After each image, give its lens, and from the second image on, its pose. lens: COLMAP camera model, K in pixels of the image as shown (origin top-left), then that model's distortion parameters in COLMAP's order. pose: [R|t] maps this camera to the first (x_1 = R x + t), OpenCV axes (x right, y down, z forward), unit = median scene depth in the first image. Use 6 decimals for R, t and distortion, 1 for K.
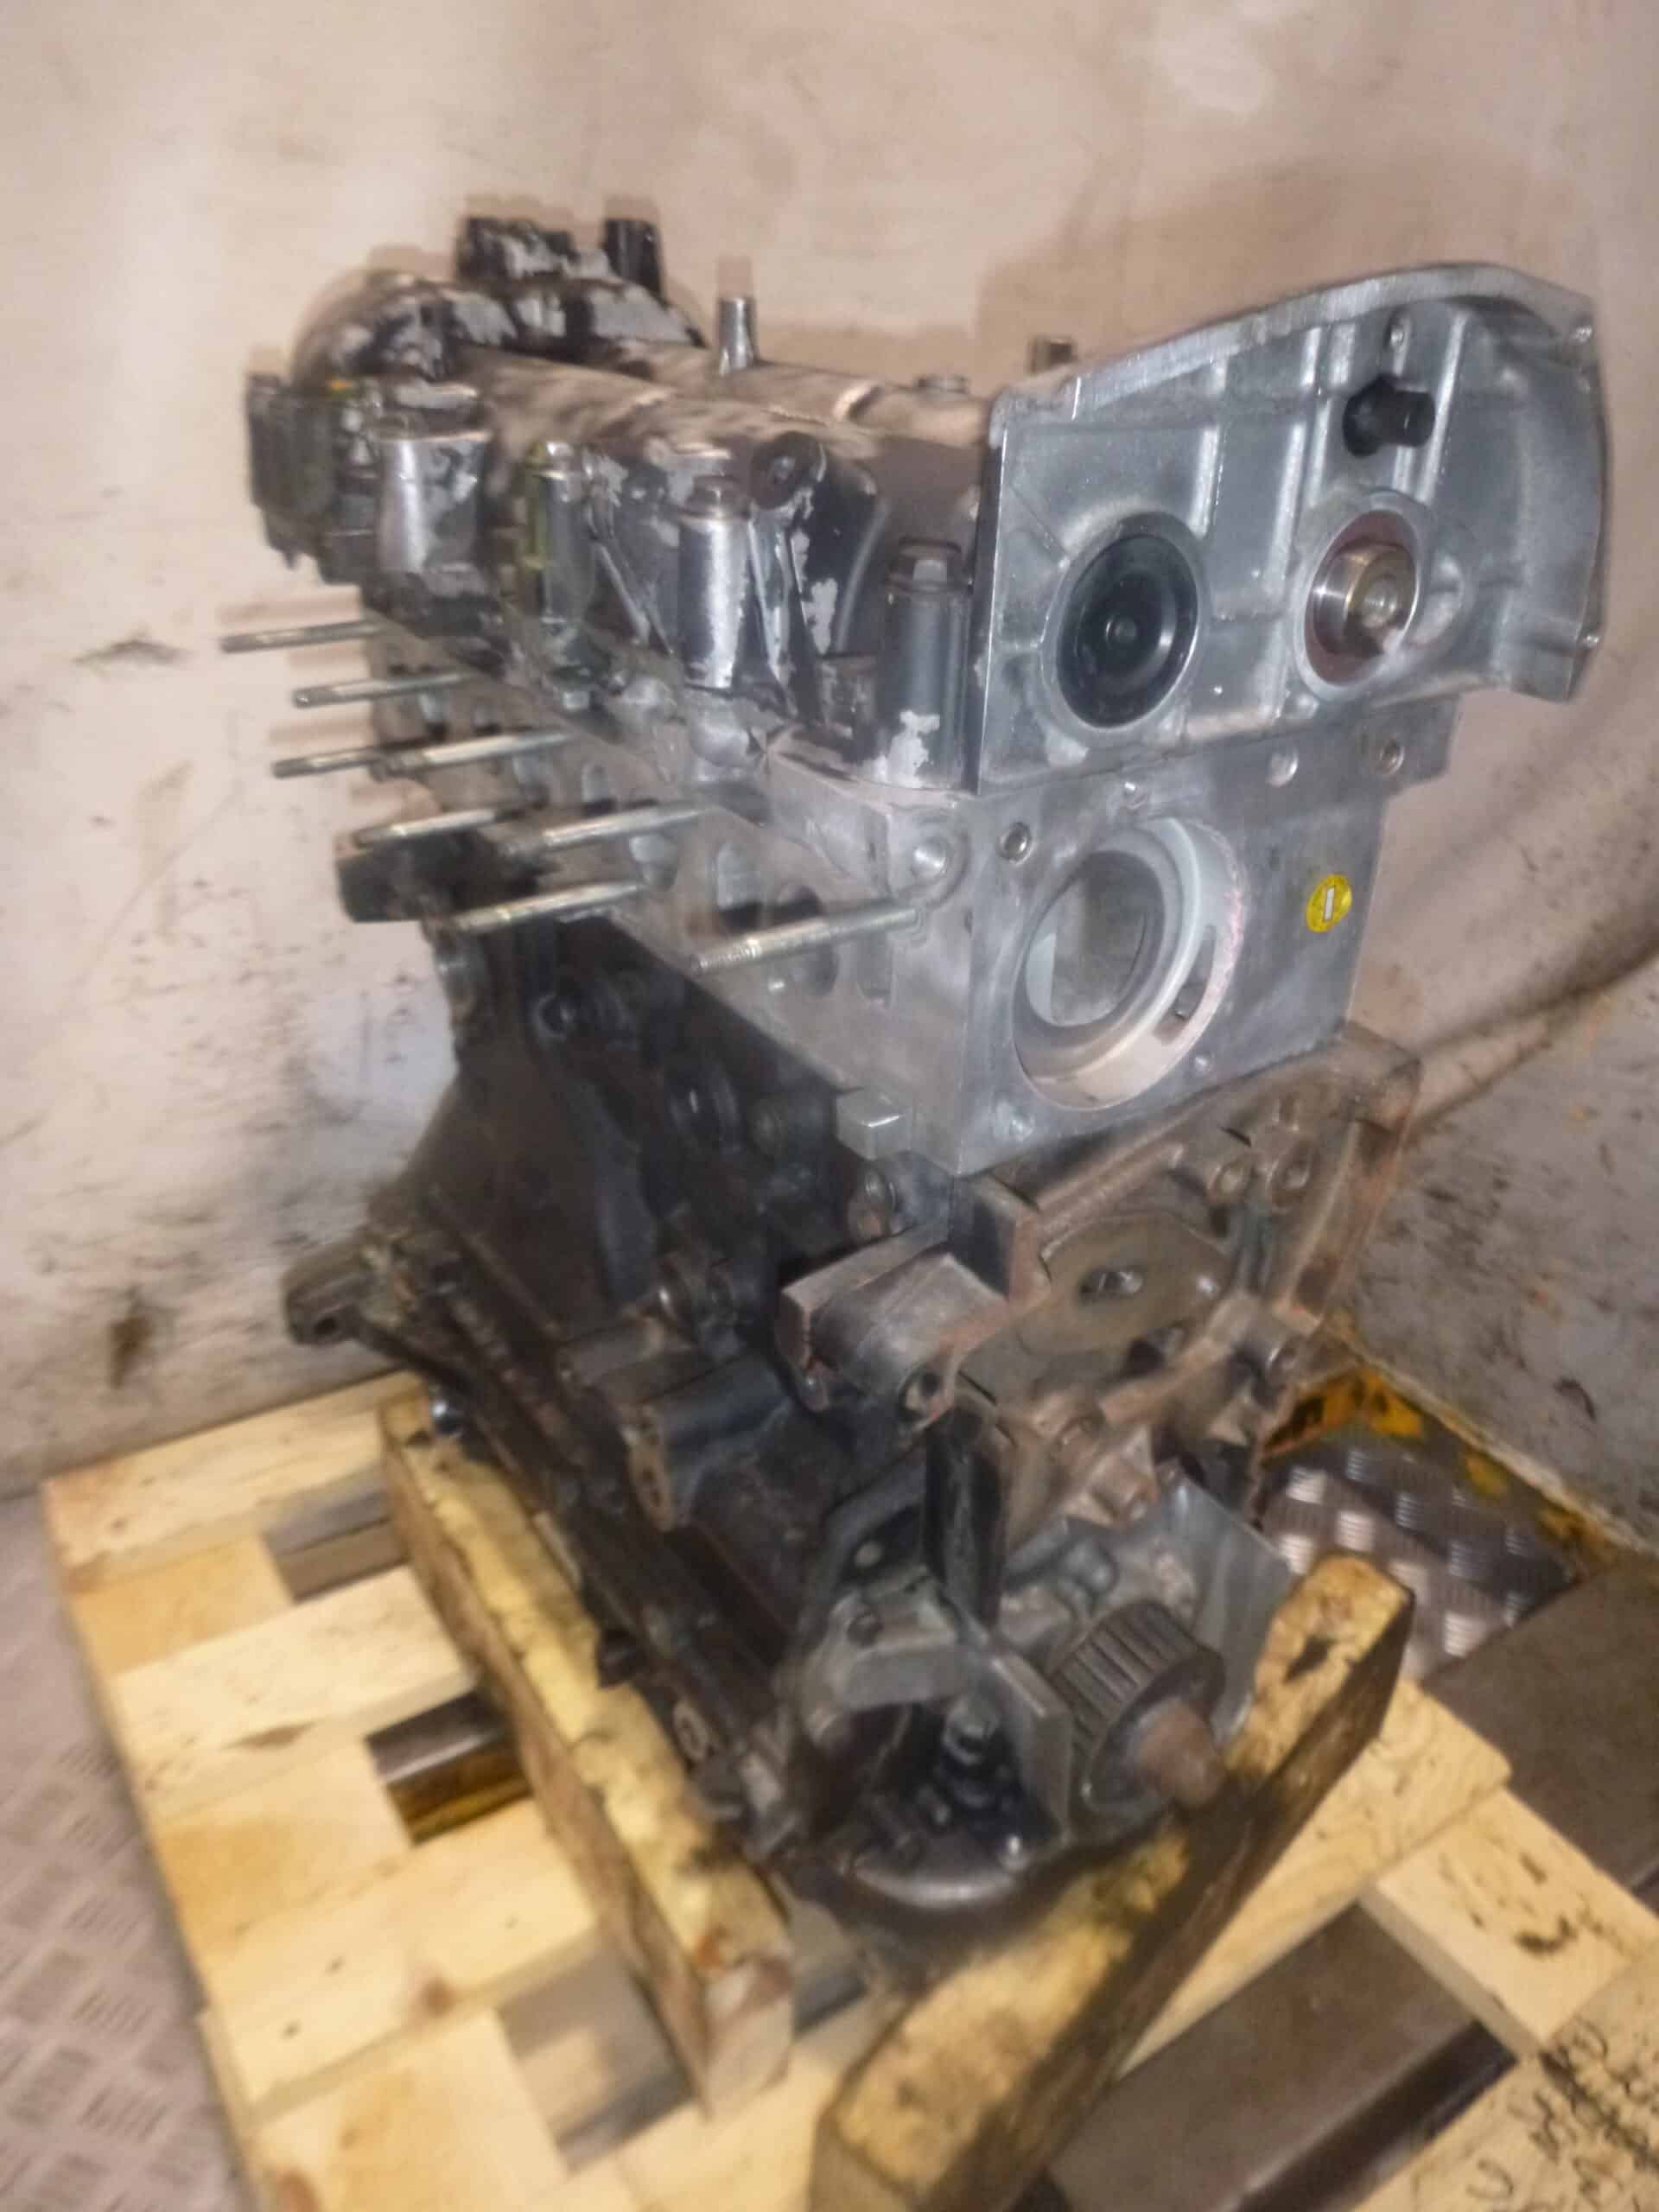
lens RADIAL K [[1685.8, 0, 829.5], [0, 1685.8, 1106.0], [0, 0, 1]] dist [-0.005302, -0.013379]
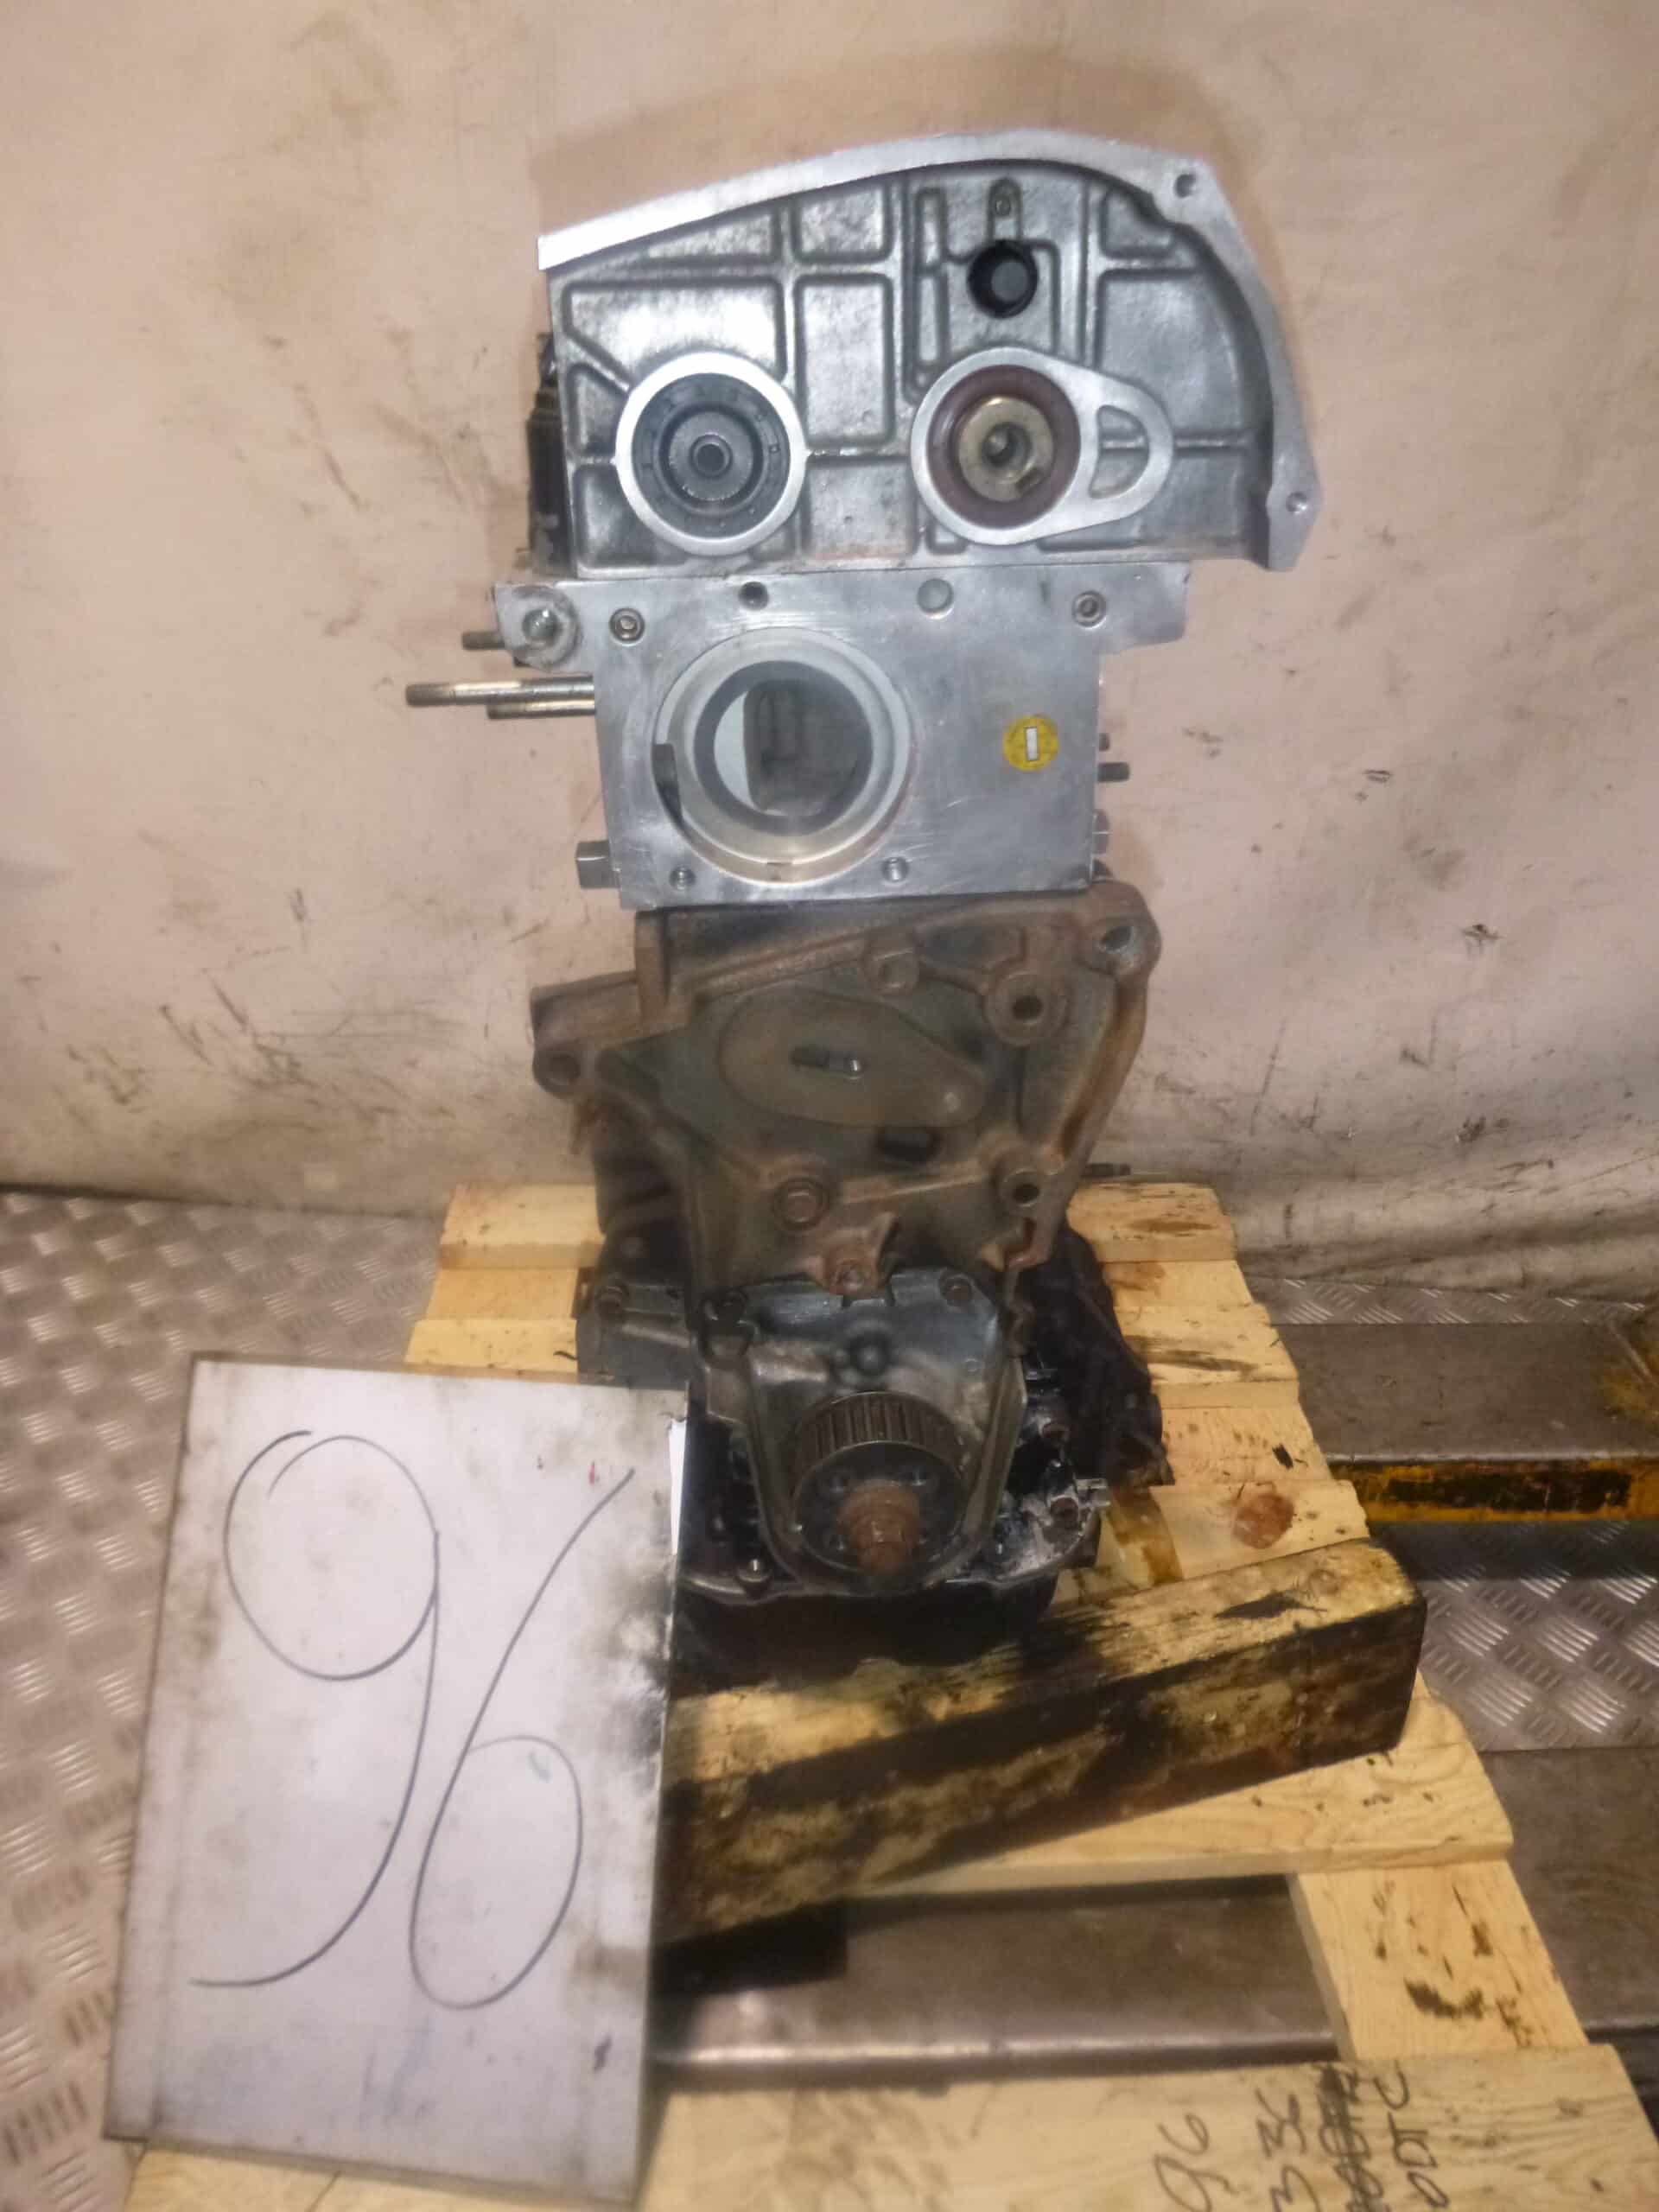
lens RADIAL K [[1685.8, 0, 829.5], [0, 1685.8, 1106.0], [0, 0, 1]] dist [-0.005302, -0.013379]
pose [[0.833268, 0.200927, -0.515065, 0.566040], [-0.214846, 0.976084, 0.033195, 0.071103], [0.509416, 0.082999, 0.856508, 0.015451]]
